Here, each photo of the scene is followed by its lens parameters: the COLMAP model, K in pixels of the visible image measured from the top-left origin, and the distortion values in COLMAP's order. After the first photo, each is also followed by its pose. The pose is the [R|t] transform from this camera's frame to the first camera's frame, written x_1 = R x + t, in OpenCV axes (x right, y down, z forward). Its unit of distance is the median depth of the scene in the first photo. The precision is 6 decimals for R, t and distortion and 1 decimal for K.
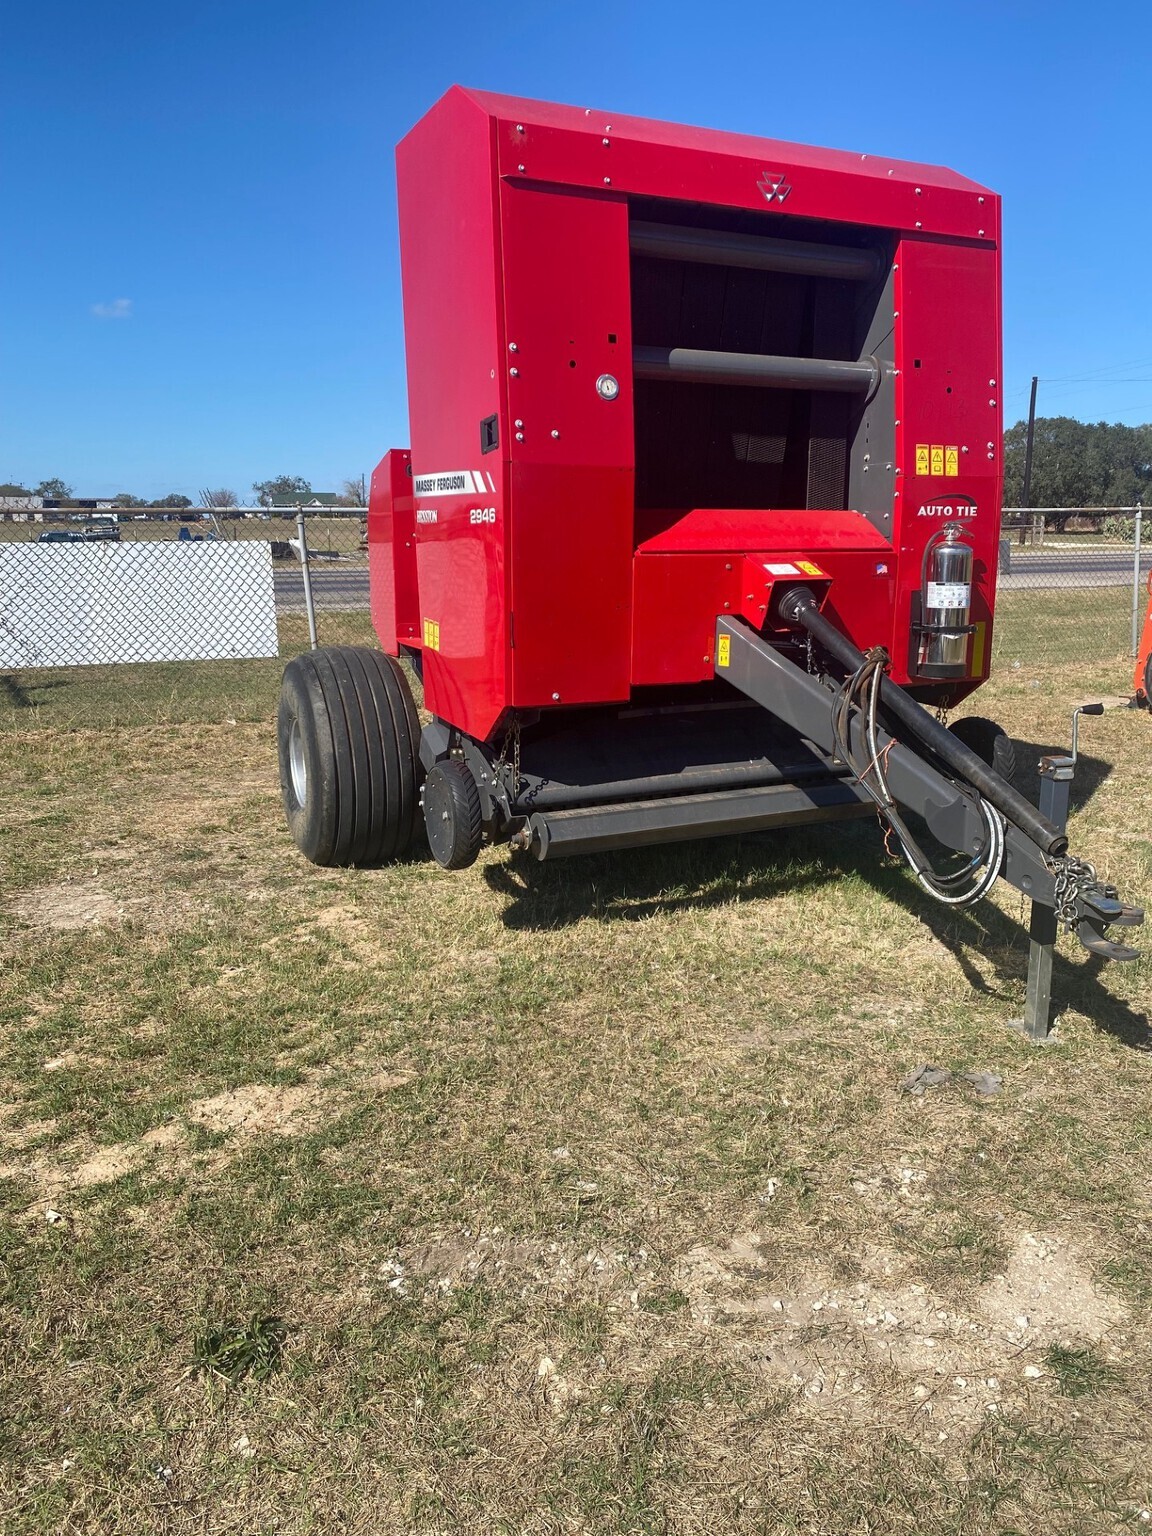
lens RADIAL K [[1158.6, 0, 576.0], [0, 1158.6, 768.0], [0, 0, 1]] dist [0.092444, -0.184521]
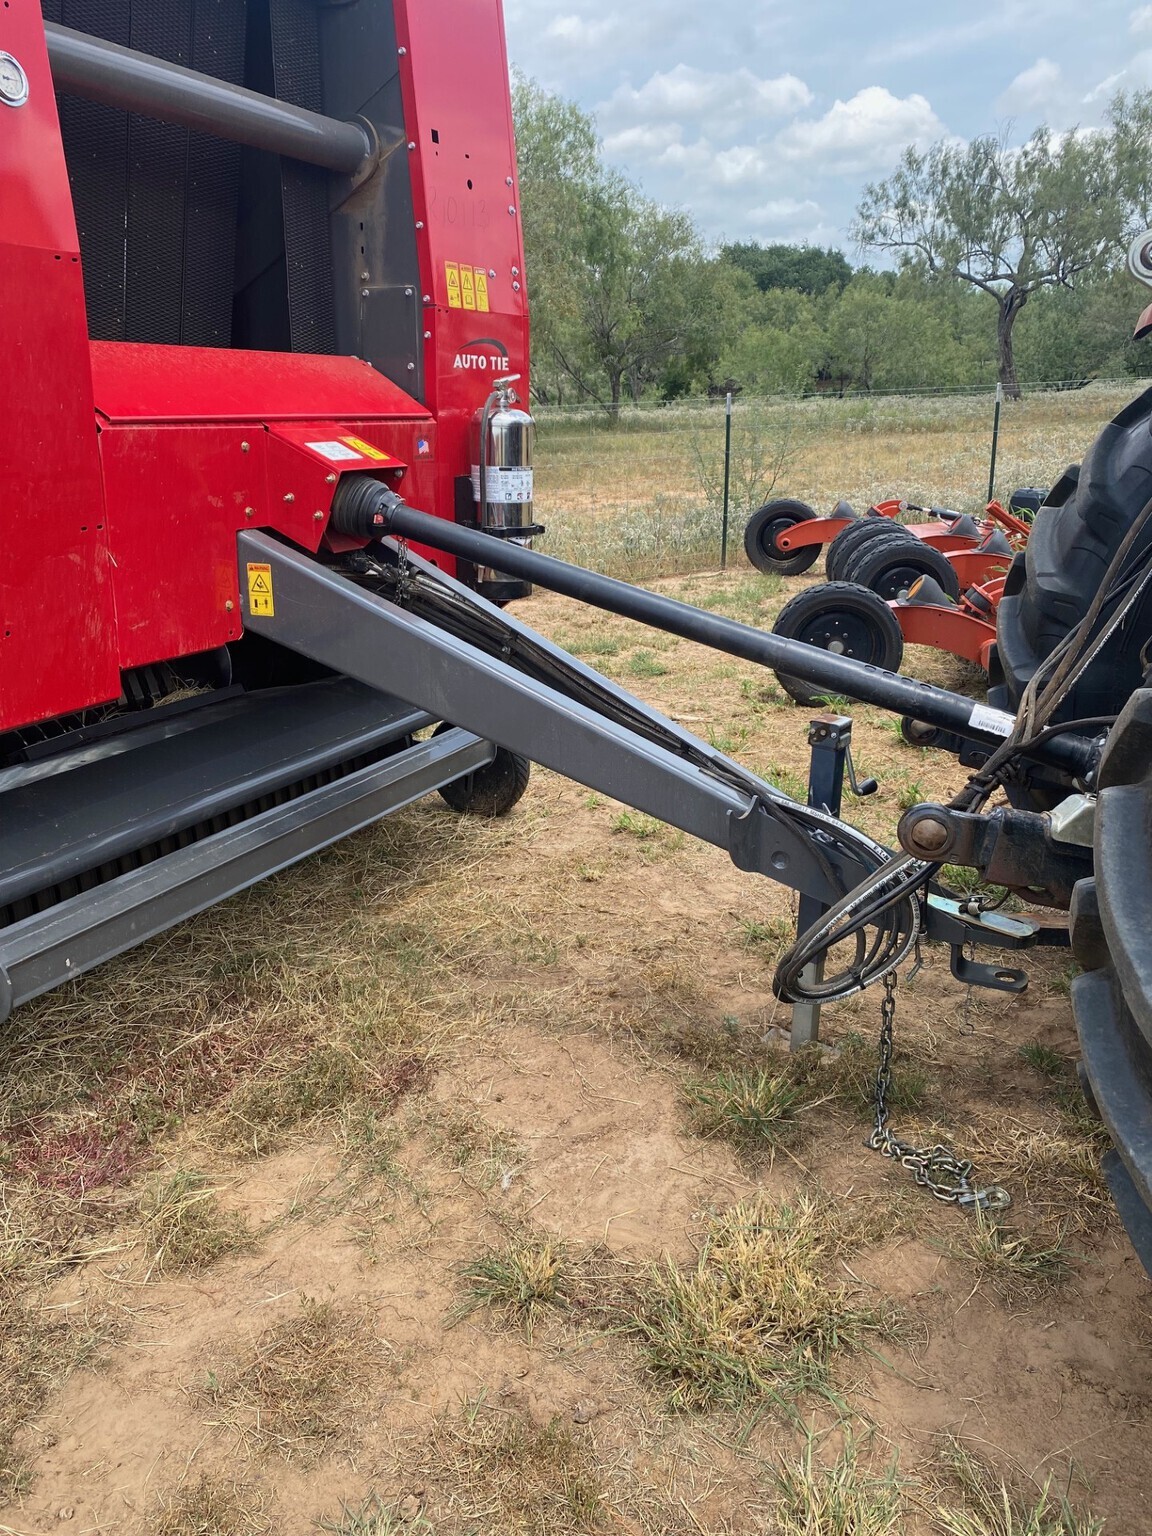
lens RADIAL K [[1158.6, 0, 576.0], [0, 1158.6, 768.0], [0, 0, 1]] dist [0.092444, -0.184521]
pose [[0.773519, -0.182142, 0.607036, -0.124308], [0.106177, 0.981519, 0.159210, -0.084175], [-0.624816, -0.058699, 0.778562, 0.394580]]
